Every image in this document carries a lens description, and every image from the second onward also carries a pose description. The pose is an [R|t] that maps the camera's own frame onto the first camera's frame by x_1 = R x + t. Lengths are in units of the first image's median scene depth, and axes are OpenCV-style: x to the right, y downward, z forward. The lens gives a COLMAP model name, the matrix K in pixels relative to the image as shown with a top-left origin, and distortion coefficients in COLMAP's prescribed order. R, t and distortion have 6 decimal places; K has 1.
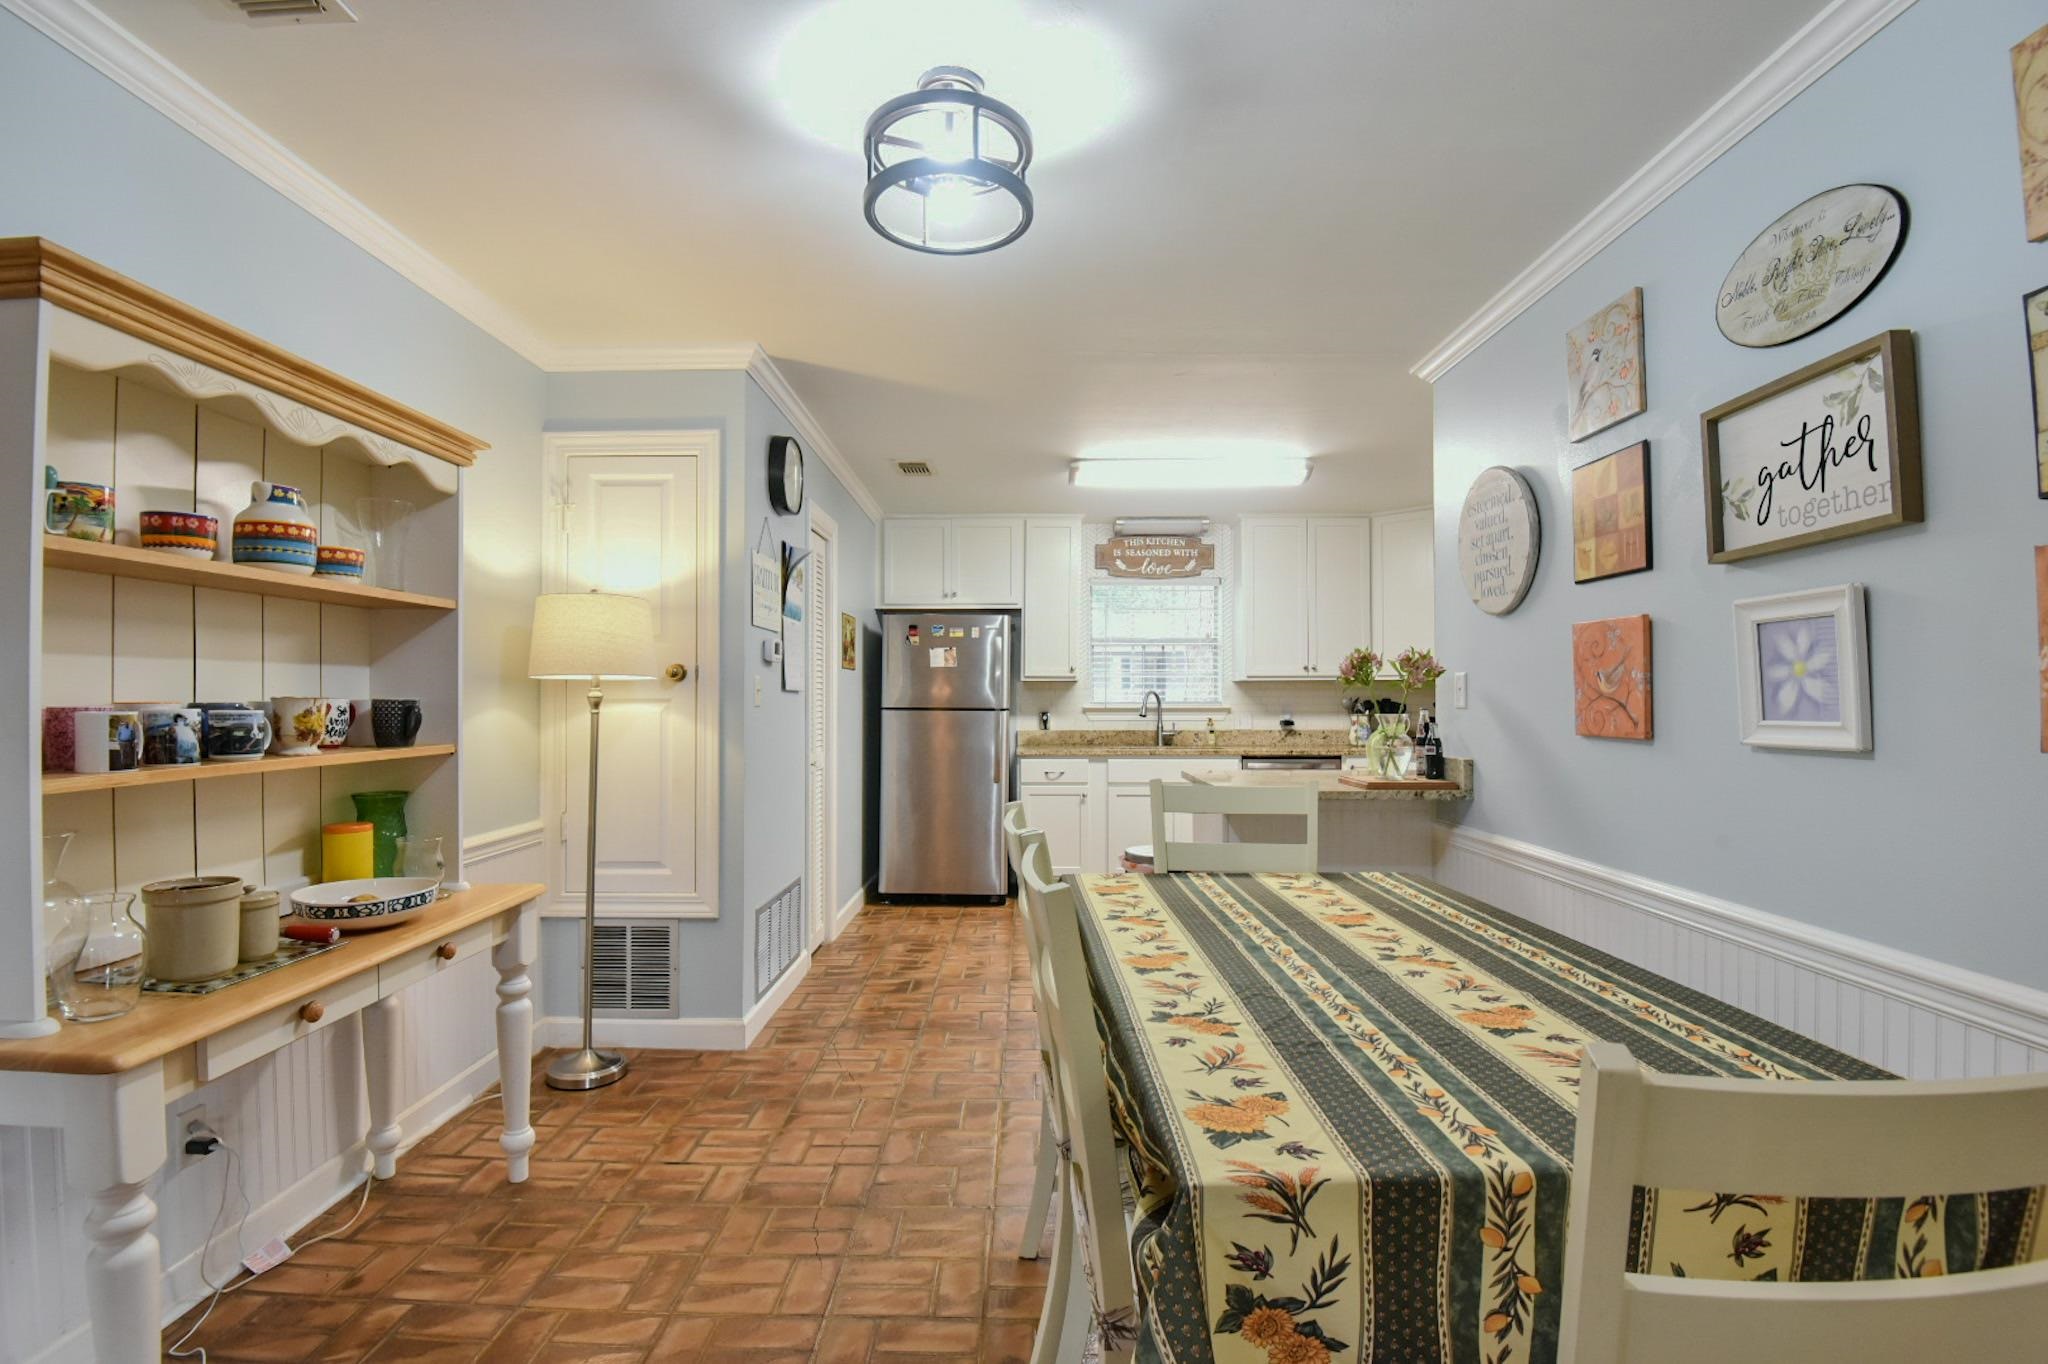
lens RADIAL K [[942.1, 0, 1016.1], [0, 942.1, 690.5], [0, 0, 1]] dist [-0.010845, -0.025402]
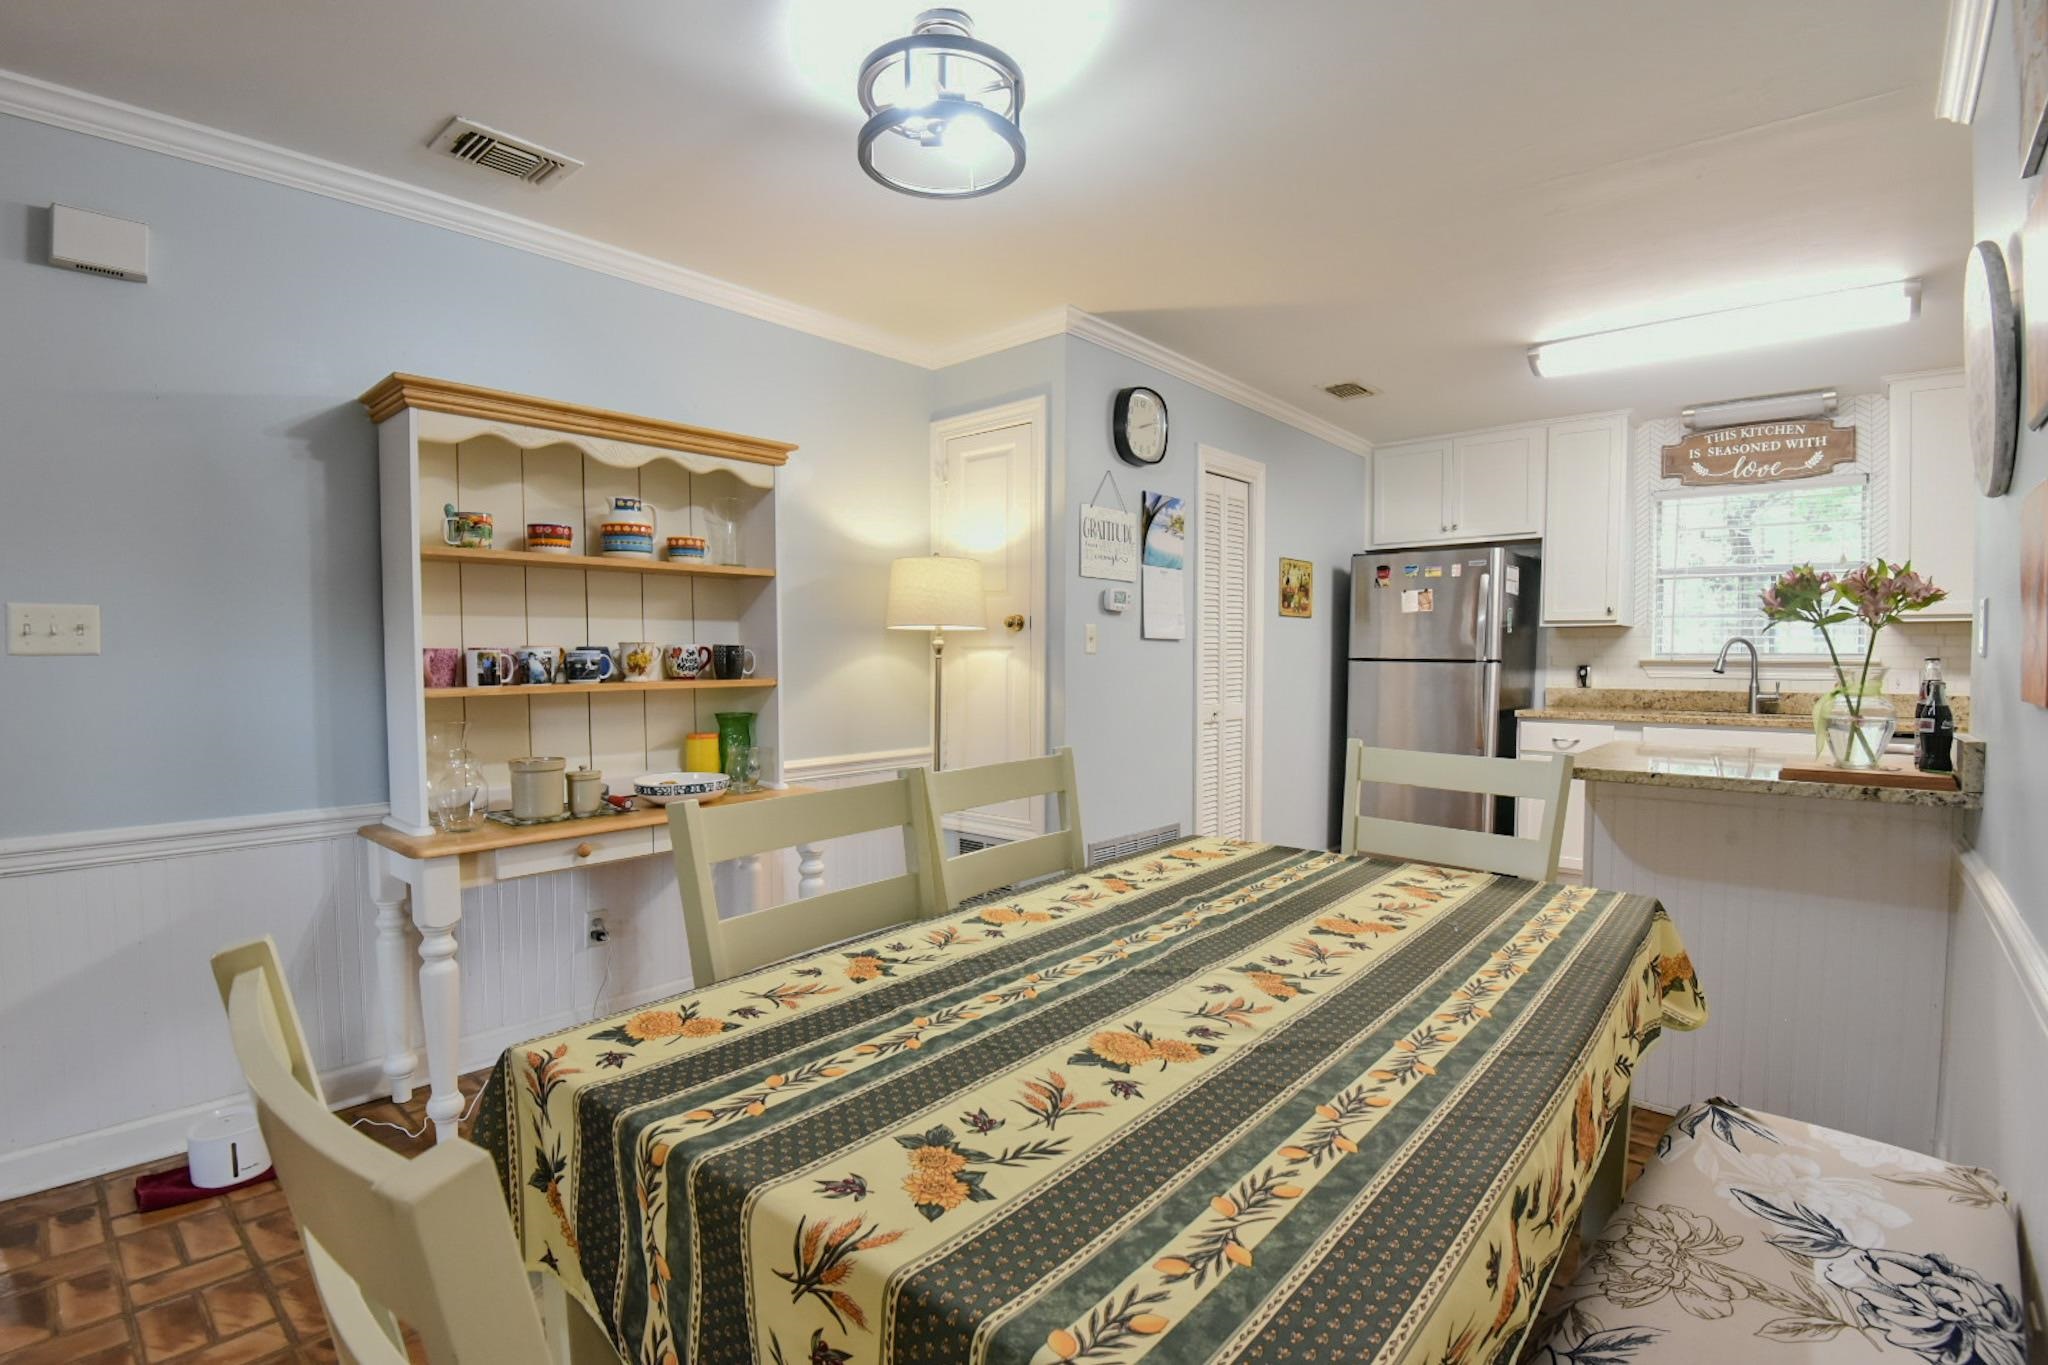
lens RADIAL K [[952.7, 0, 1016.0], [0, 952.7, 687.0], [0, 0, 1]] dist [-0.008206, -0.027506]
pose [[0.754083, 0.023356, -0.656363, 0.402614], [0.005078, 0.999130, 0.041386, 0.011086], [0.656759, -0.034541, 0.753309, 0.157025]]
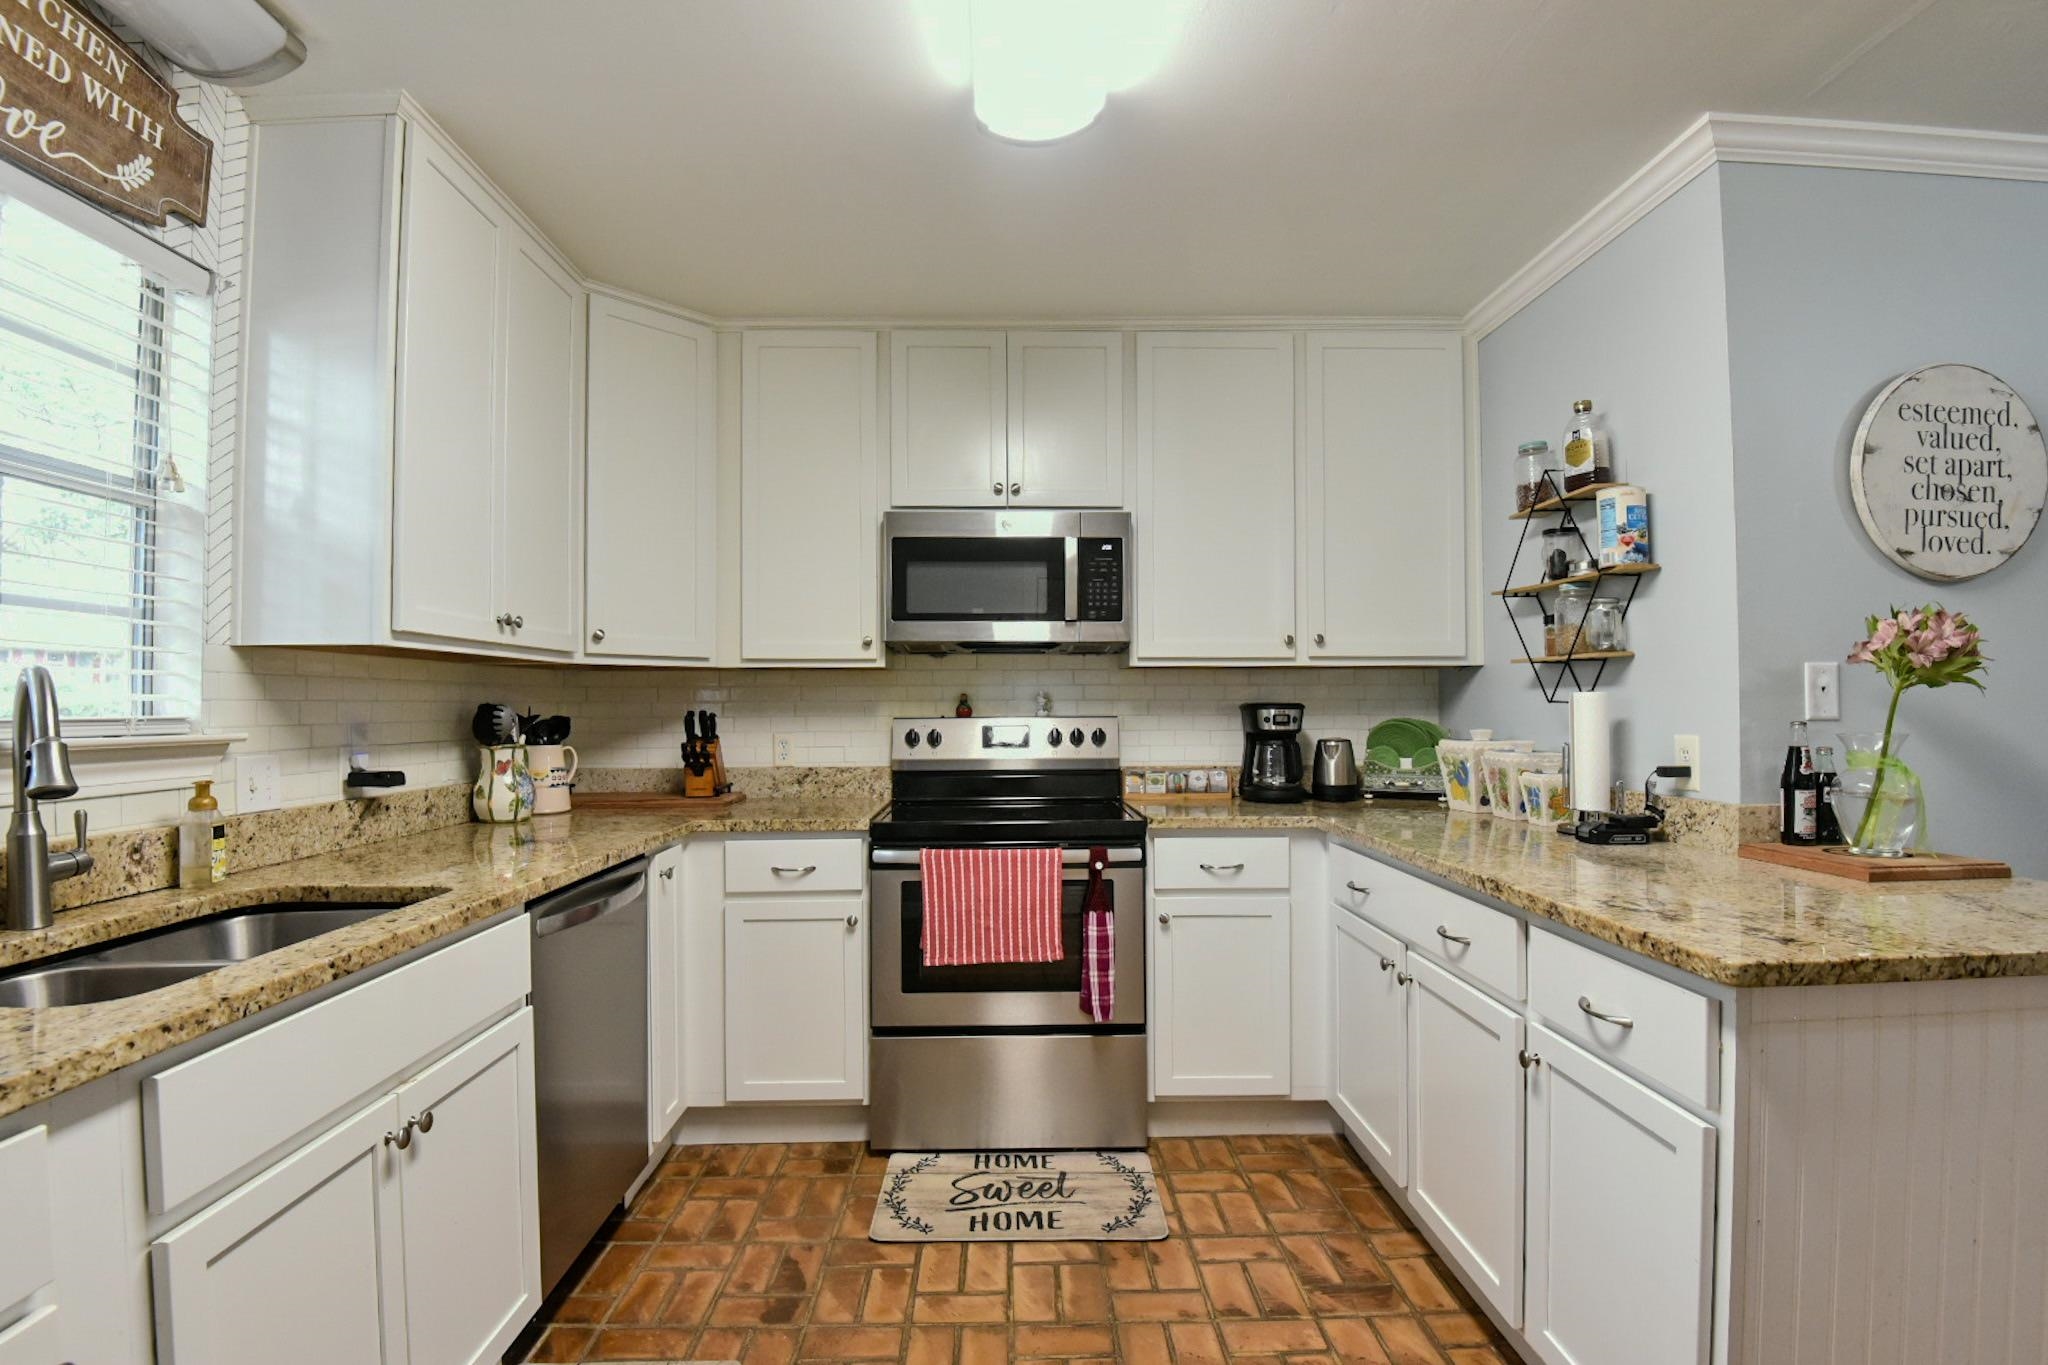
lens RADIAL K [[964.0, 0, 1011.8], [0, 964.0, 685.7], [0, 0, 1]] dist [-0.028894, -0.007765]
pose [[-0.027074, 0.022913, 0.999371, -0.126765], [-0.007262, 0.999706, -0.023118, 0.015035], [-0.999607, -0.007883, -0.026899, 1.593066]]
